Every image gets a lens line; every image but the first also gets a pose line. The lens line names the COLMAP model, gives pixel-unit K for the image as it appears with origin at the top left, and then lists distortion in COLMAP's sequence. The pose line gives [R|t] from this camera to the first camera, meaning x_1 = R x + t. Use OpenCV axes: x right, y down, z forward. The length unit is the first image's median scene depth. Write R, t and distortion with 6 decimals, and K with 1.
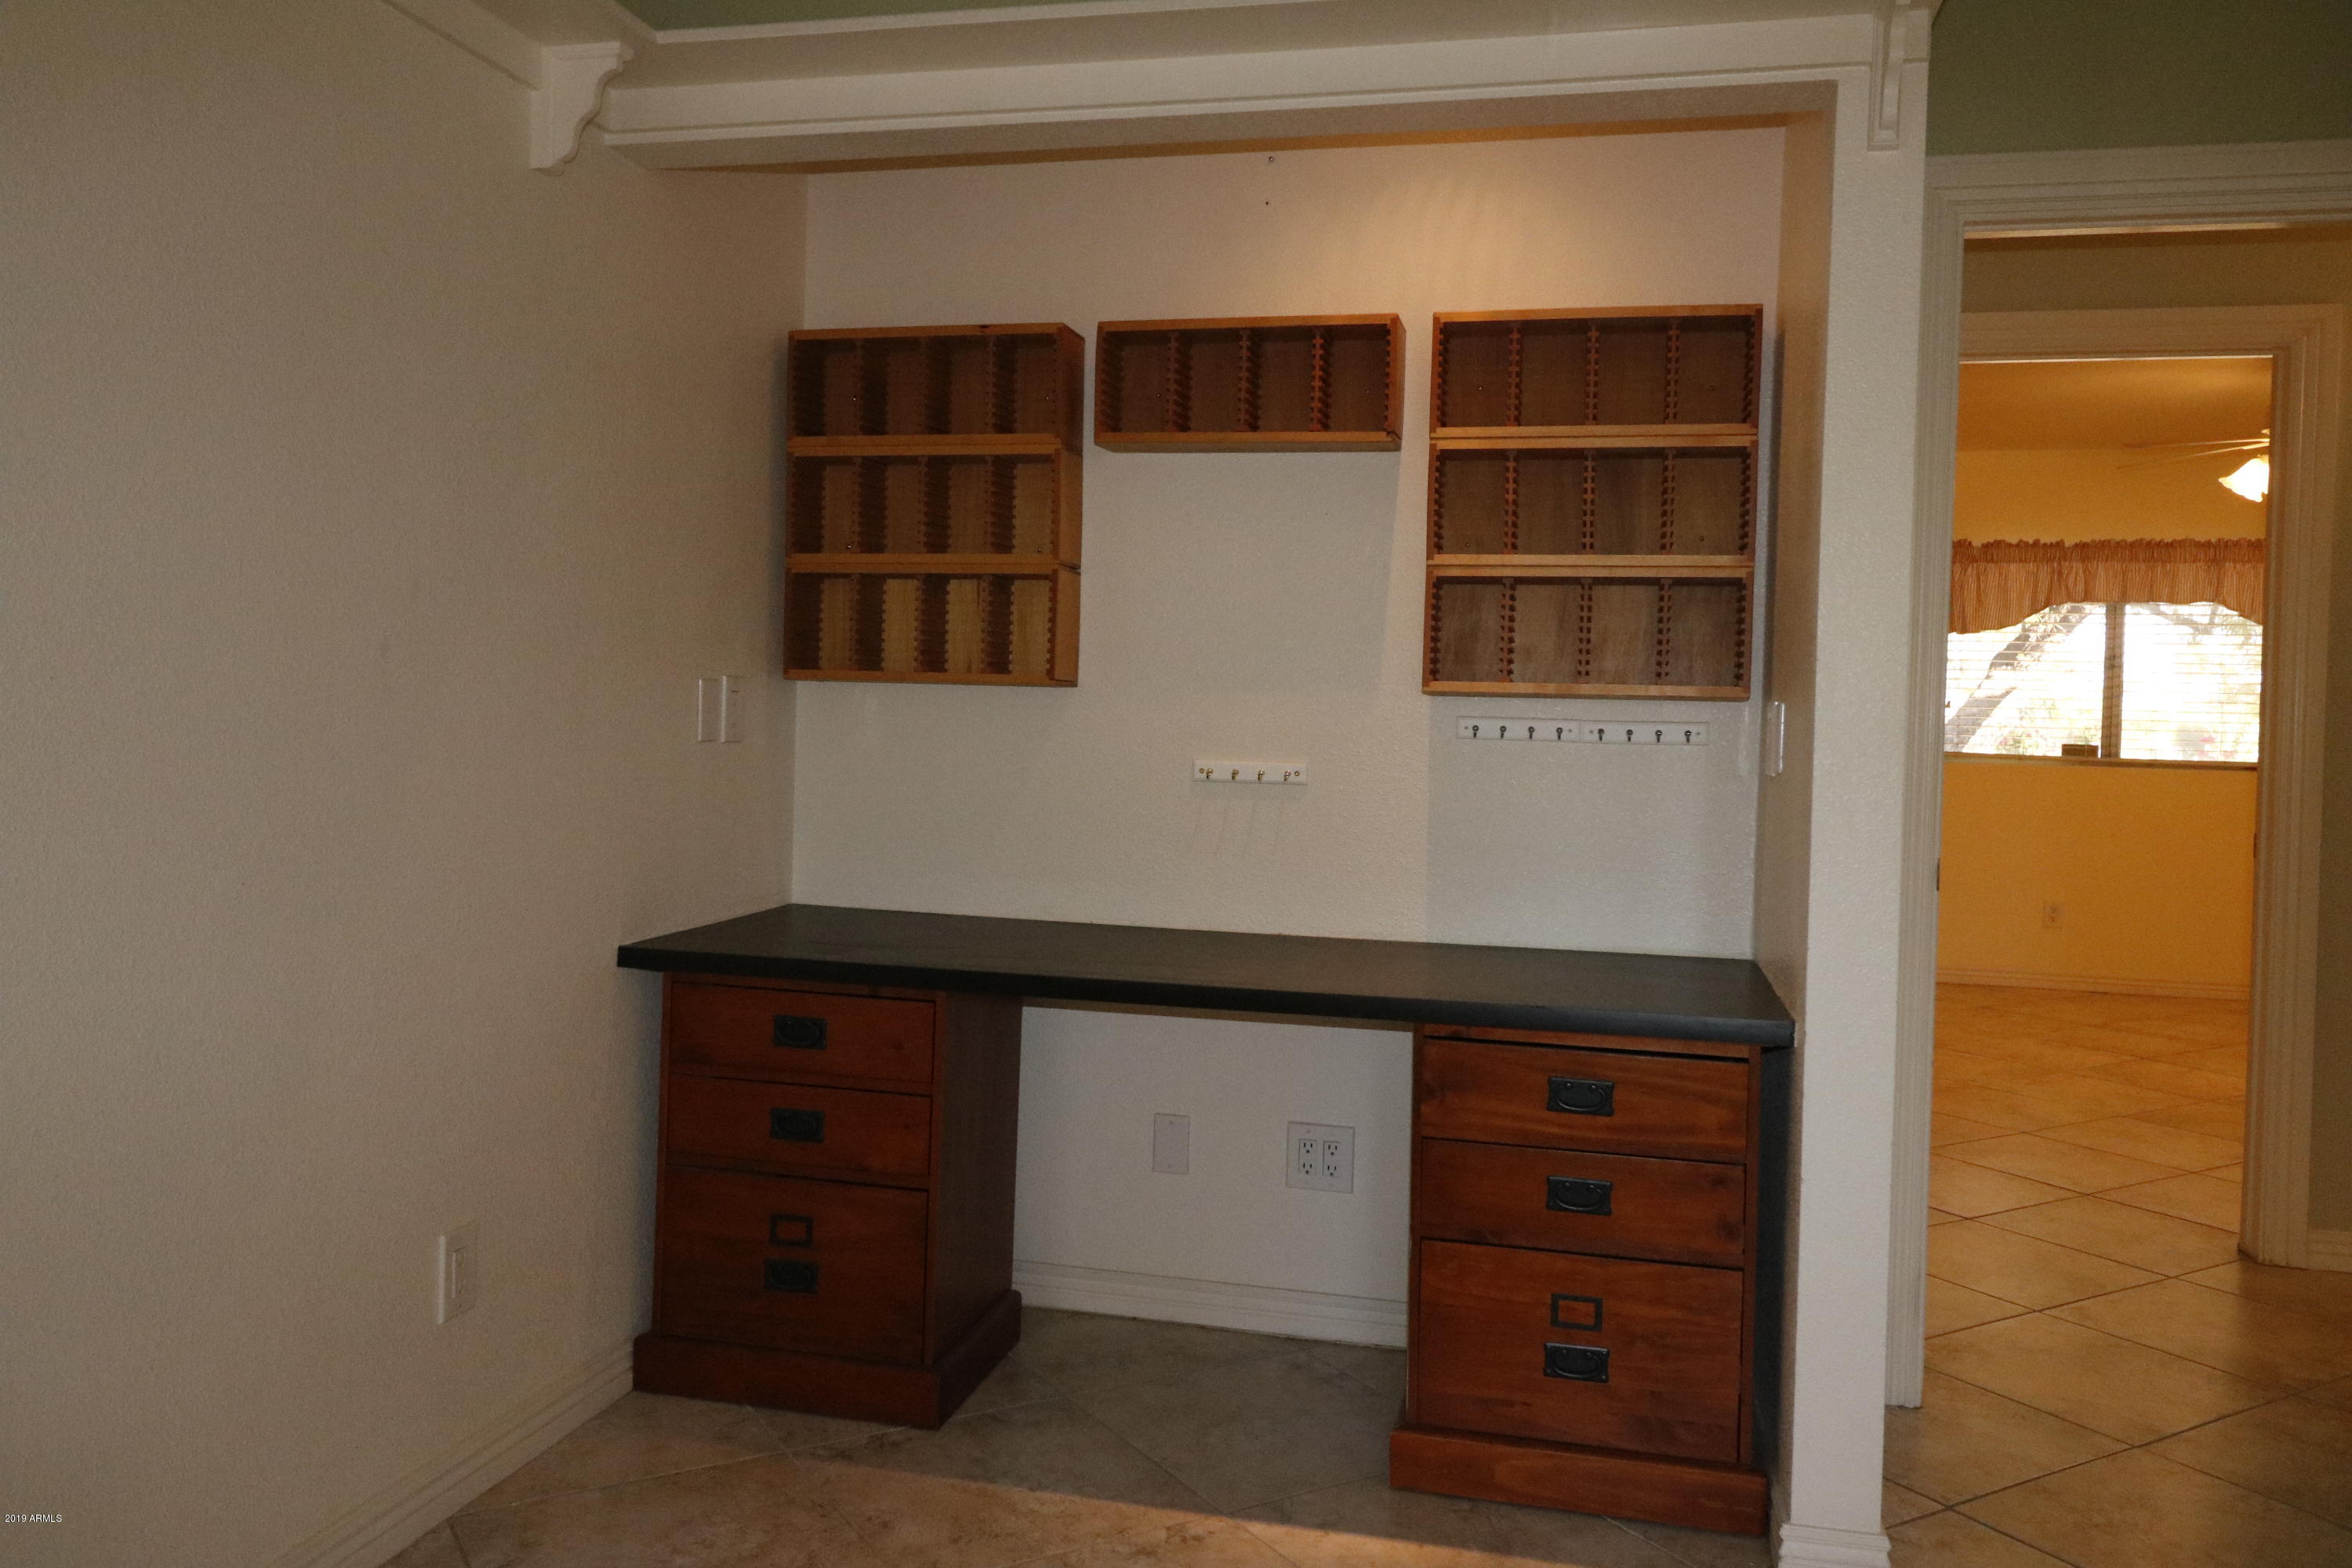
lens RADIAL K [[1778.4, 0, 1174.4], [0, 1778.4, 723.7], [0, 0, 1]] dist [0.014804, -0.009454]
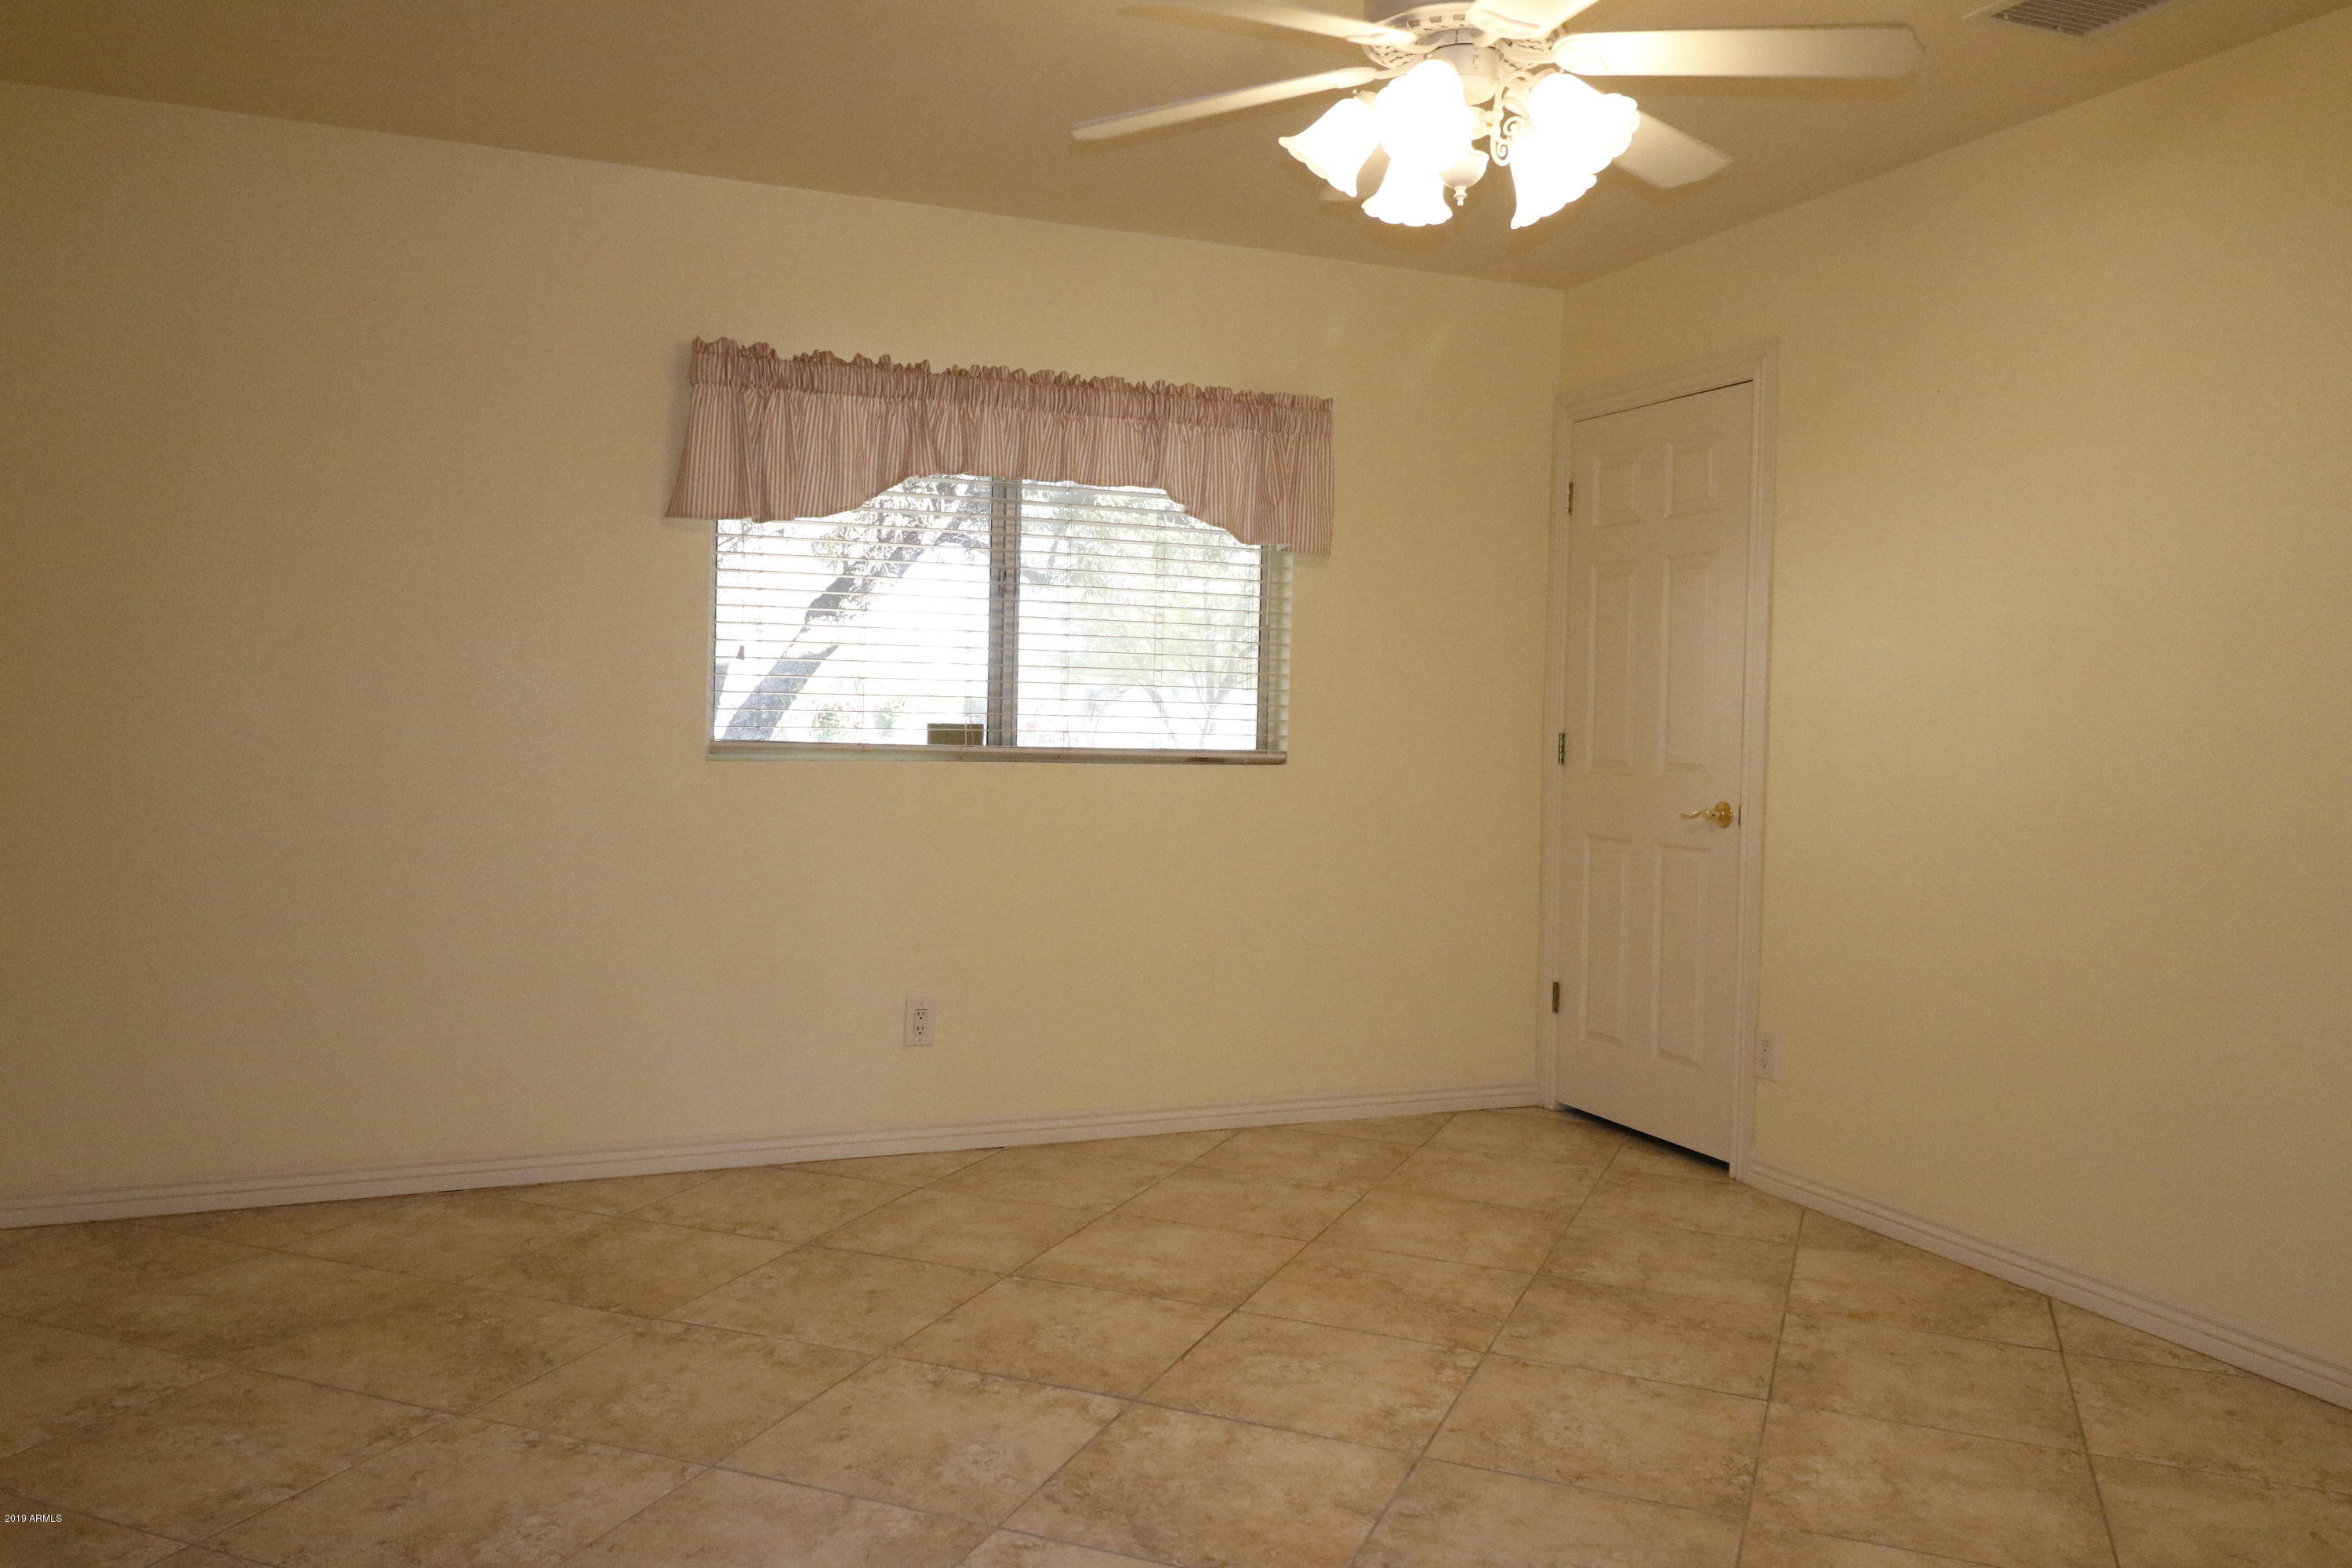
lens RADIAL K [[1778.4, 0, 1175.7], [0, 1778.4, 777.3], [0, 0, 1]] dist [0.014804, -0.009454]
pose [[0.804800, -0.030085, 0.592783, 0.223038], [0.004639, 0.999003, 0.044404, 0.003577], [-0.593528, -0.032986, 0.804137, 0.494950]]
